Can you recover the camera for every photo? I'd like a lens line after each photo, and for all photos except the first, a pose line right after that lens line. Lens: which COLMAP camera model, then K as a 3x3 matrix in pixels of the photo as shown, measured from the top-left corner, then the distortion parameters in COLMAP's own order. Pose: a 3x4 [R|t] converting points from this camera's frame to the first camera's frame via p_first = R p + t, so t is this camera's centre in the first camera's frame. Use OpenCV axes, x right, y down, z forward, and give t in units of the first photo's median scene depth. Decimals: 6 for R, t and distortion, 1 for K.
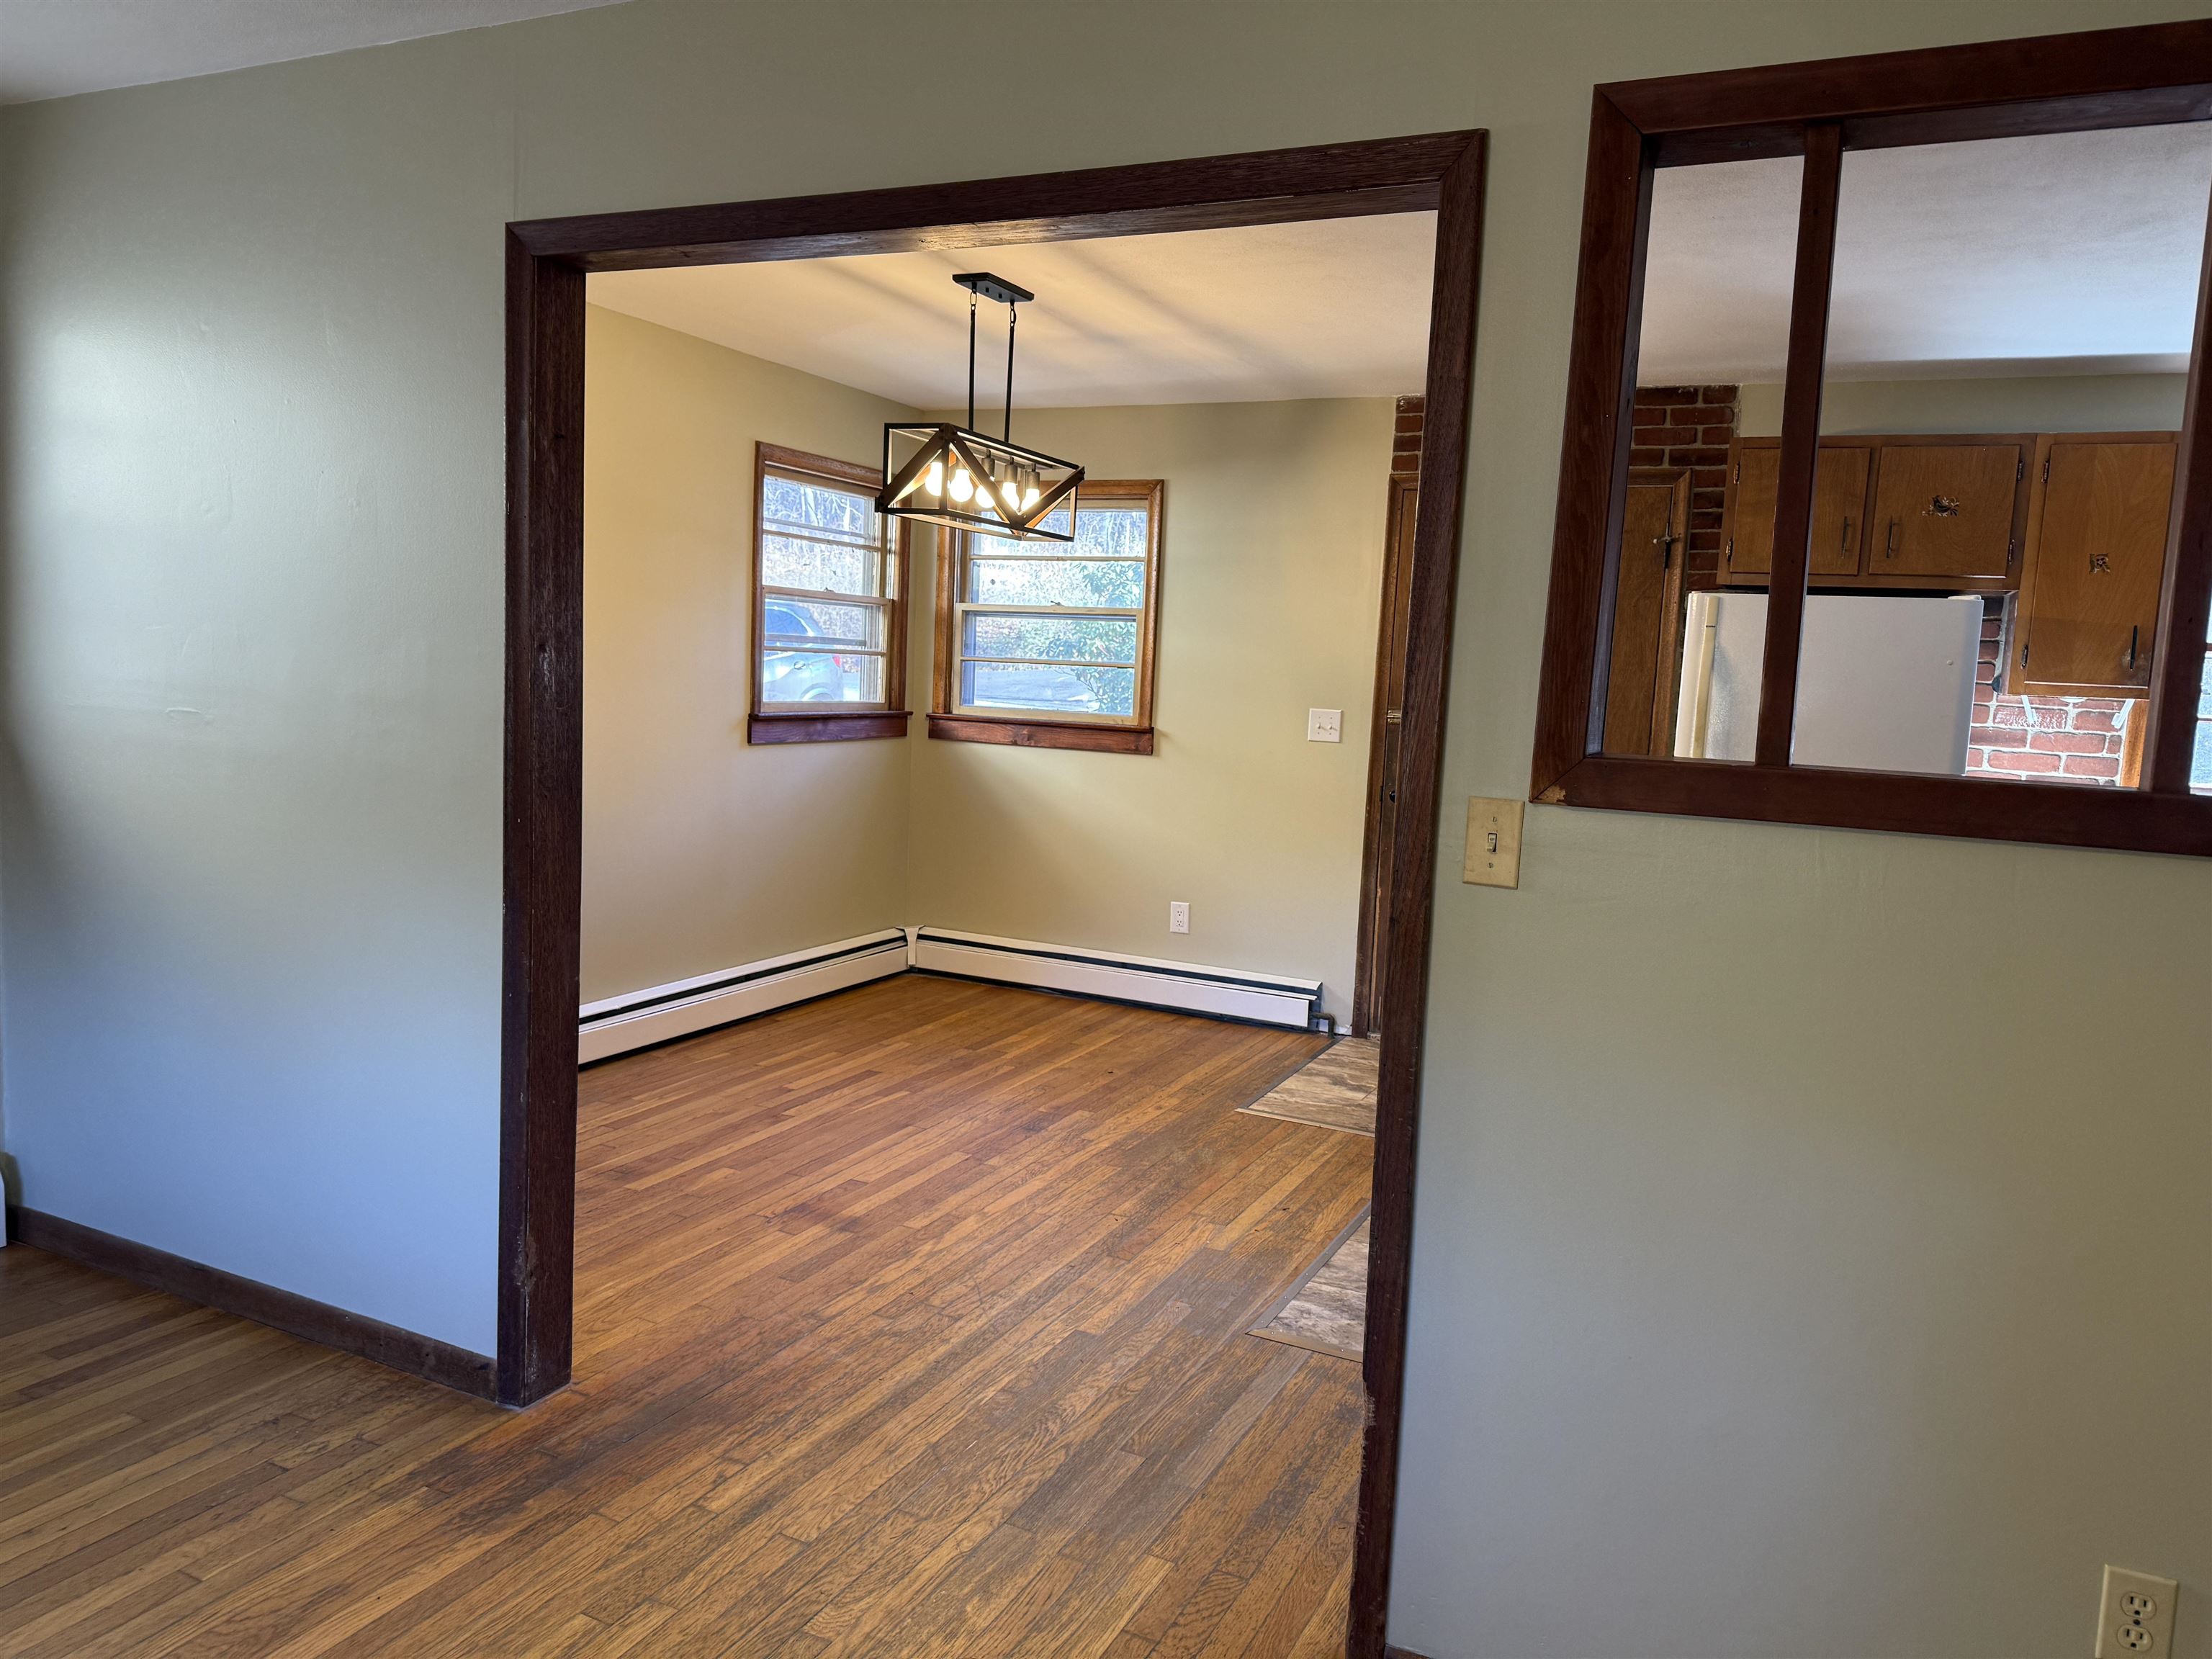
lens RADIAL K [[1540.8, 0, 1106.0], [0, 1540.8, 829.5], [0, 0, 1]] dist [0.074635, -0.092253]
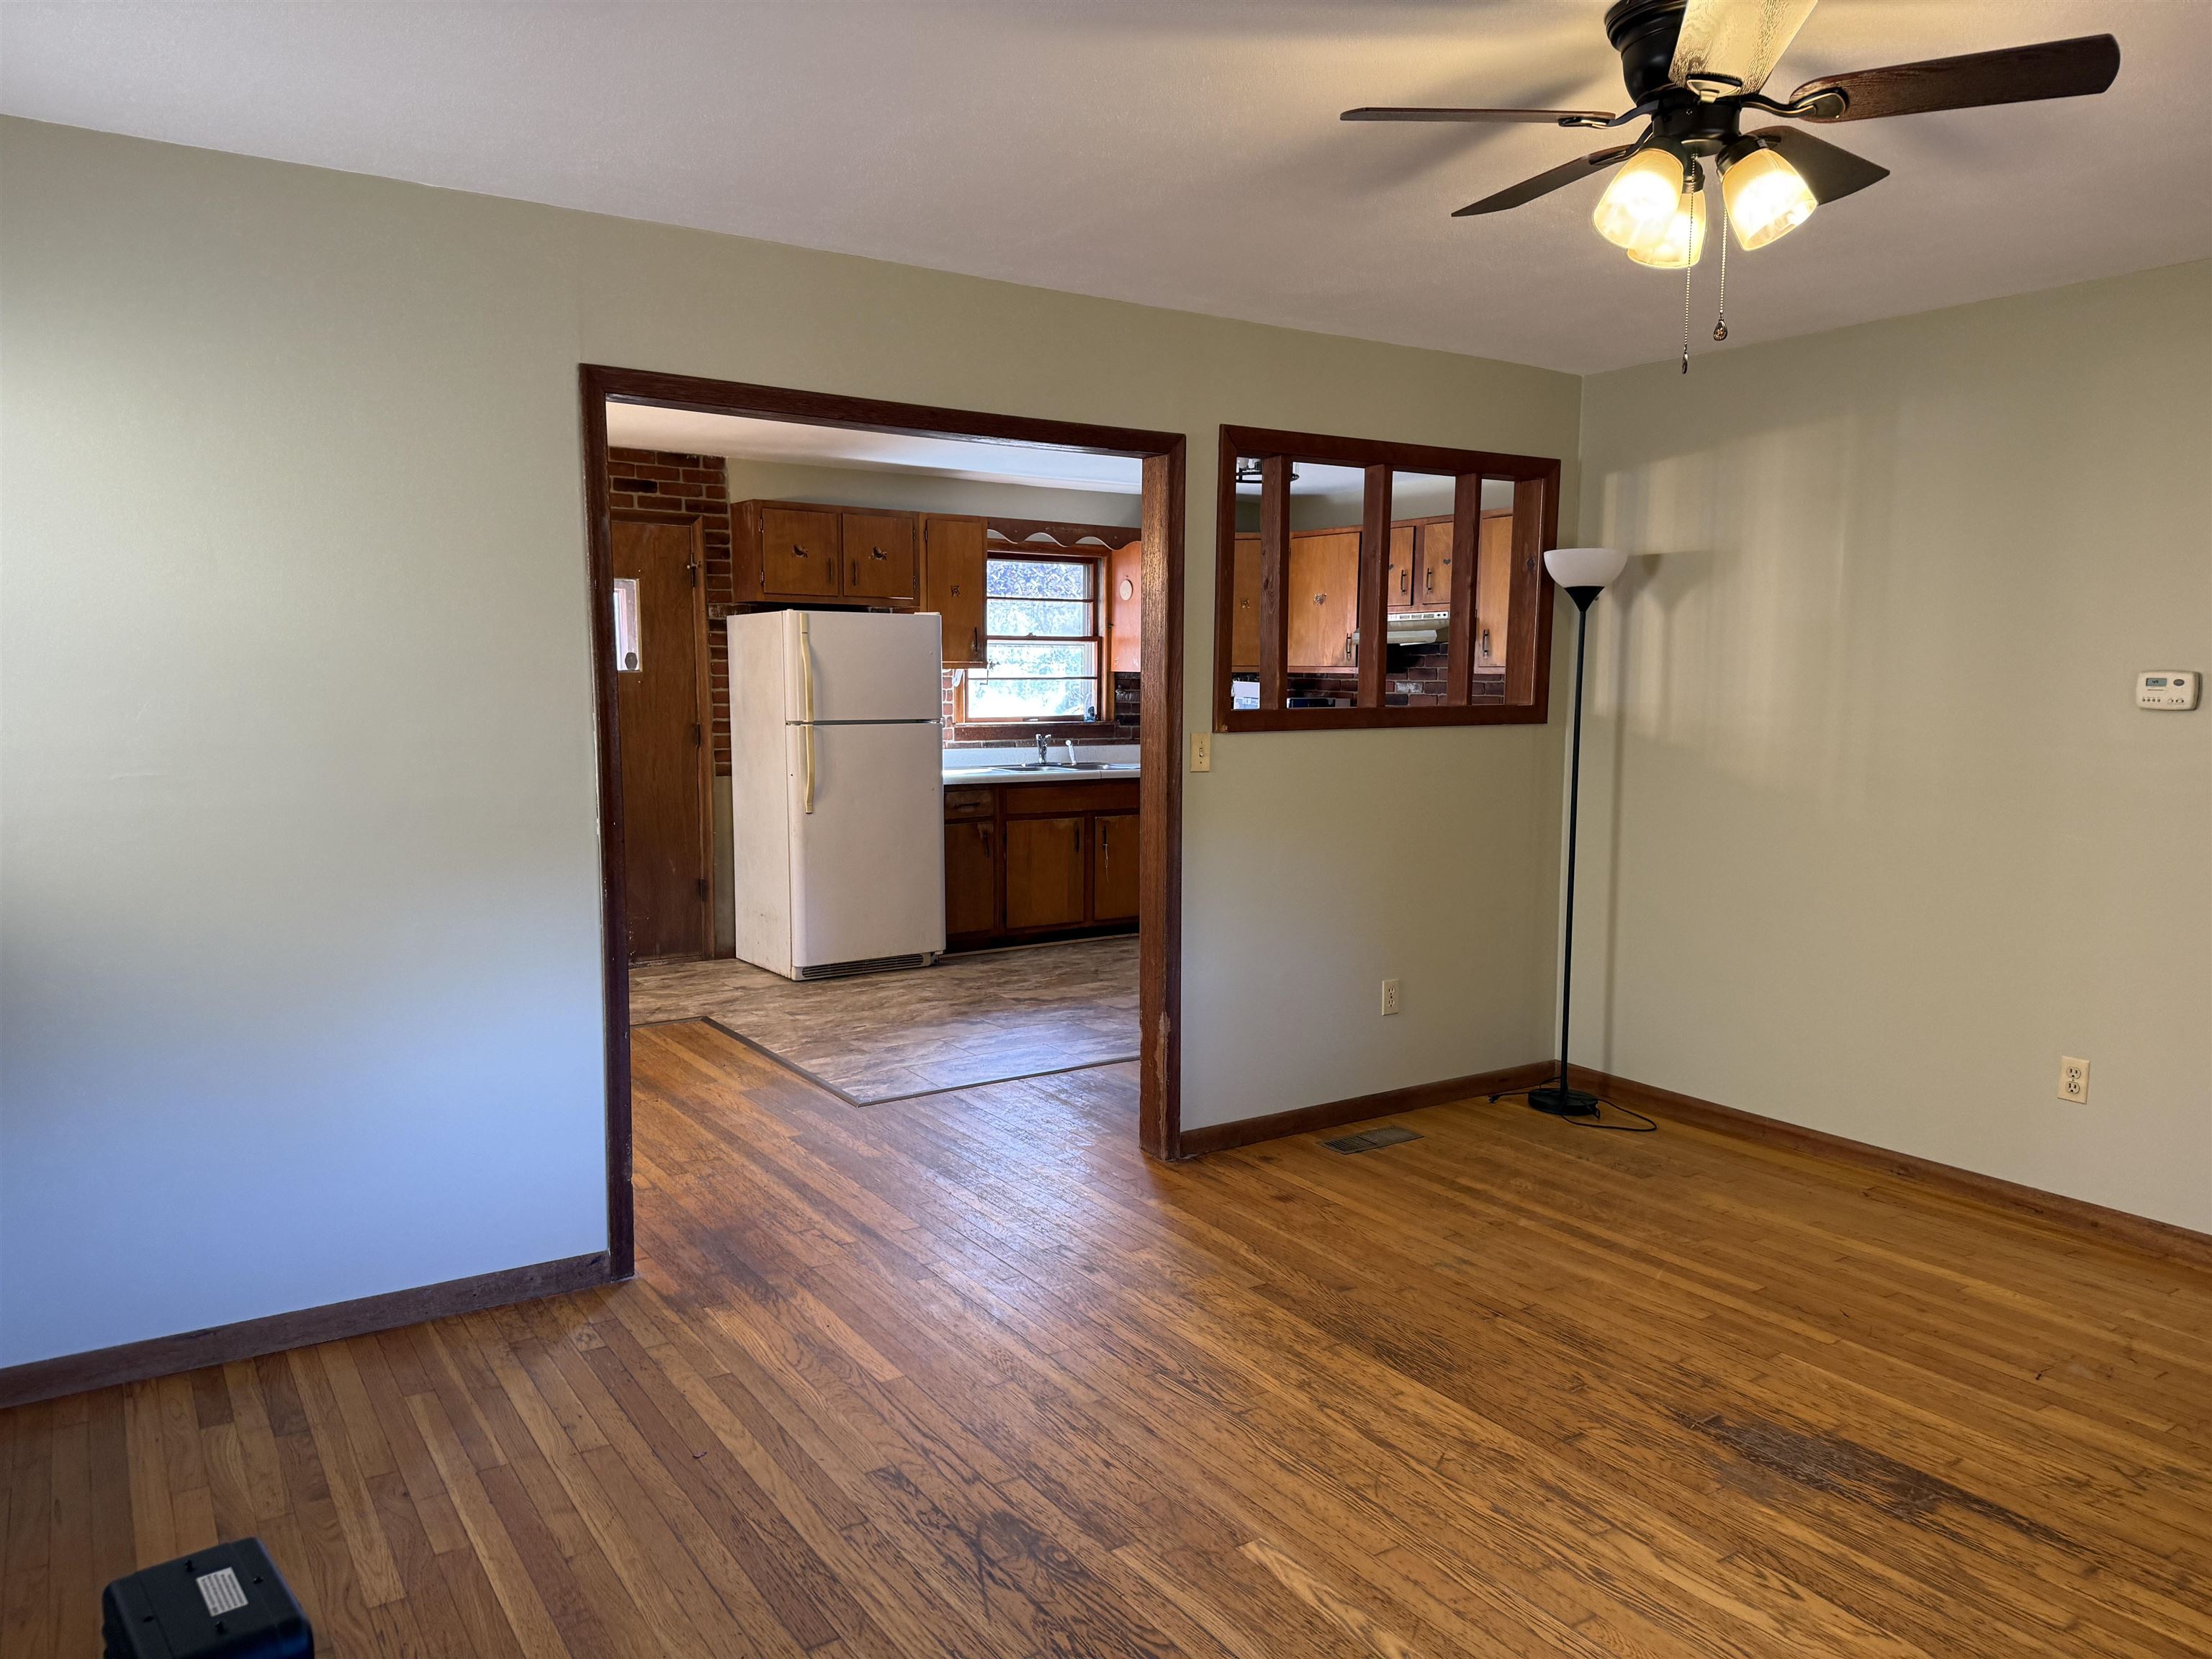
lens RADIAL K [[1540.8, 0, 1106.0], [0, 1540.8, 829.5], [0, 0, 1]] dist [0.074635, -0.092253]
pose [[0.511130, -0.132764, 0.849188, -0.707191], [0.111881, 0.989869, 0.087416, -0.037518], [-0.852191, 0.050327, 0.520806, -0.014132]]
